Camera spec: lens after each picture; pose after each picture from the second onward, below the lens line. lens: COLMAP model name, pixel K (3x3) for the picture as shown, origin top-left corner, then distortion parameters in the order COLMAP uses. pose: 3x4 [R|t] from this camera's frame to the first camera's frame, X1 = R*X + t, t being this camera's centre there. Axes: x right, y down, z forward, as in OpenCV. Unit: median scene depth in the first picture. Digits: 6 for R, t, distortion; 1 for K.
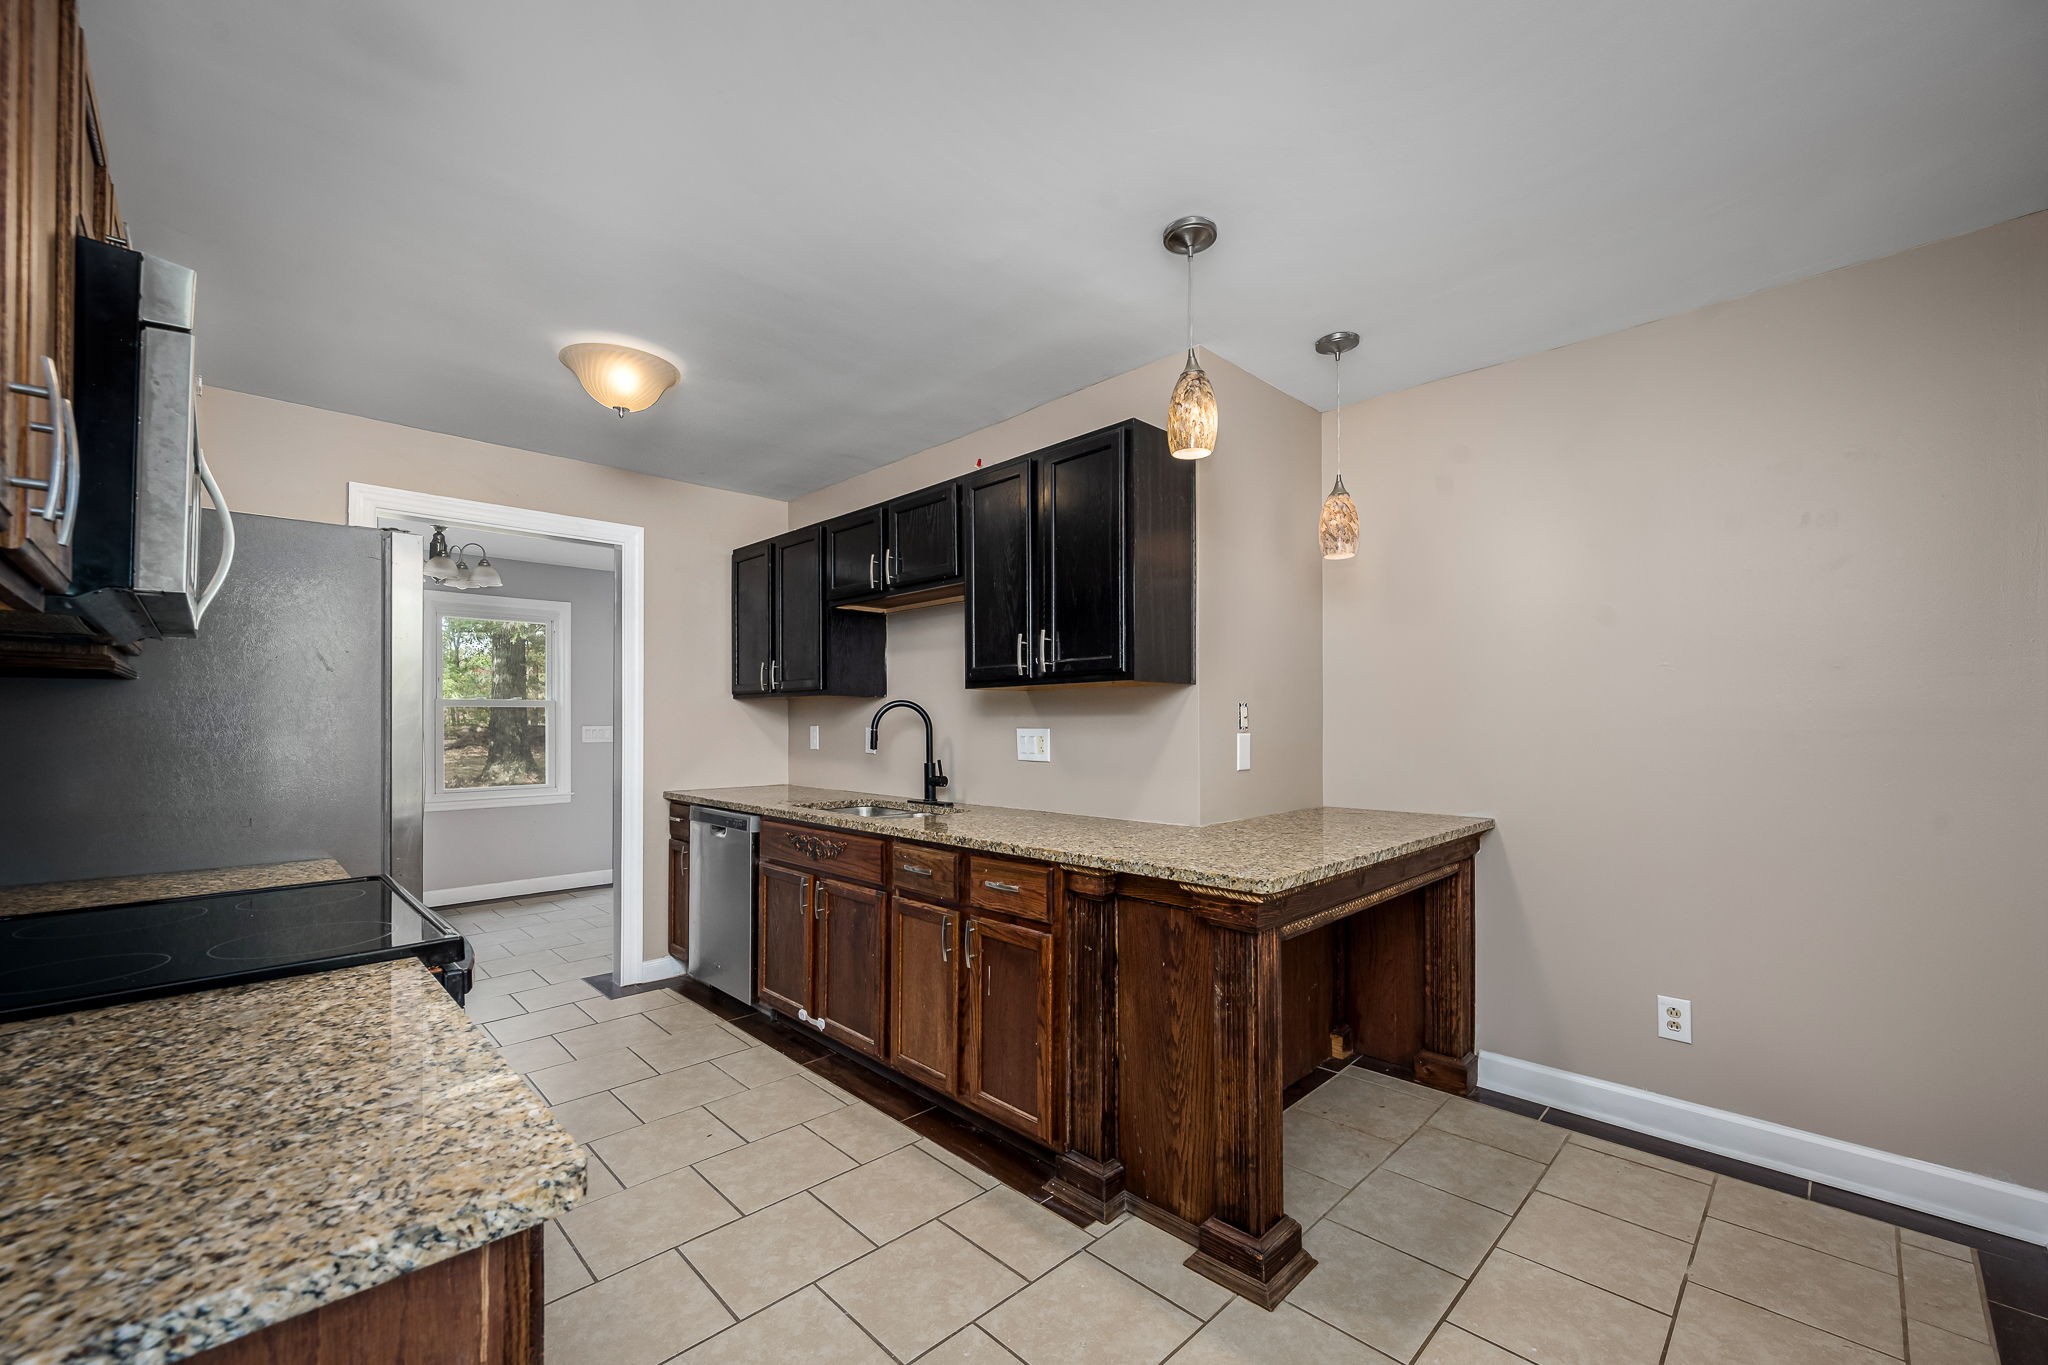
lens RADIAL K [[817.4, 0, 1035.3], [0, 817.4, 730.1], [0, 0, 1]] dist [0.000865, 0.000464]
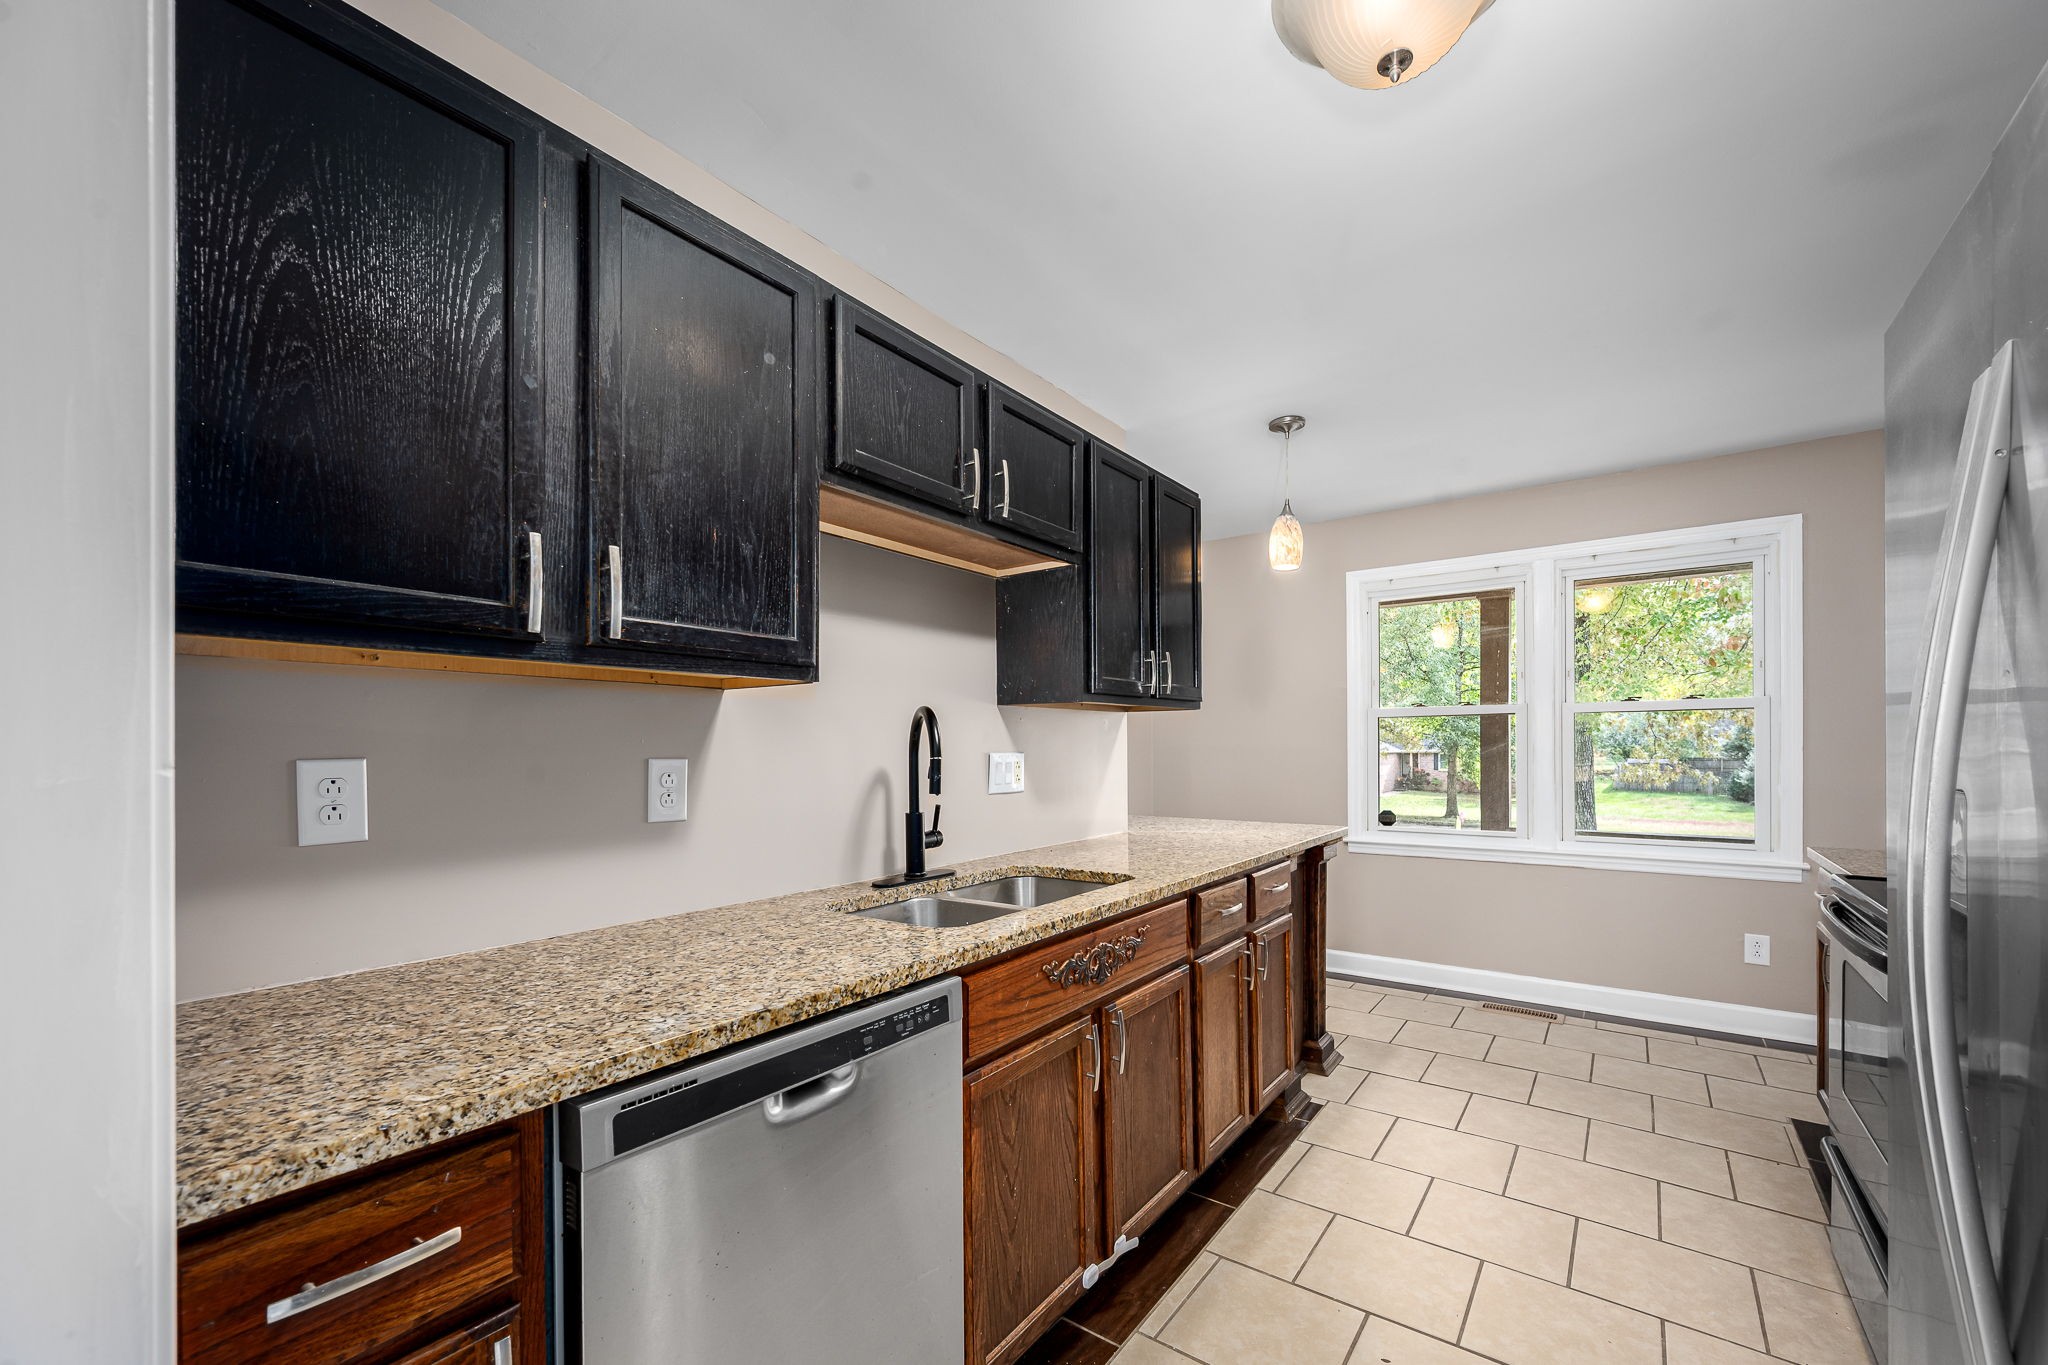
lens RADIAL K [[817.4, 0, 1035.3], [0, 817.4, 730.1], [0, 0, 1]] dist [0.000865, 0.000464]
pose [[-0.153897, 0.017084, 0.987939, -0.909088], [0.011118, 0.999817, -0.015558, -0.013265], [-0.988024, 0.008590, -0.154058, 1.224339]]
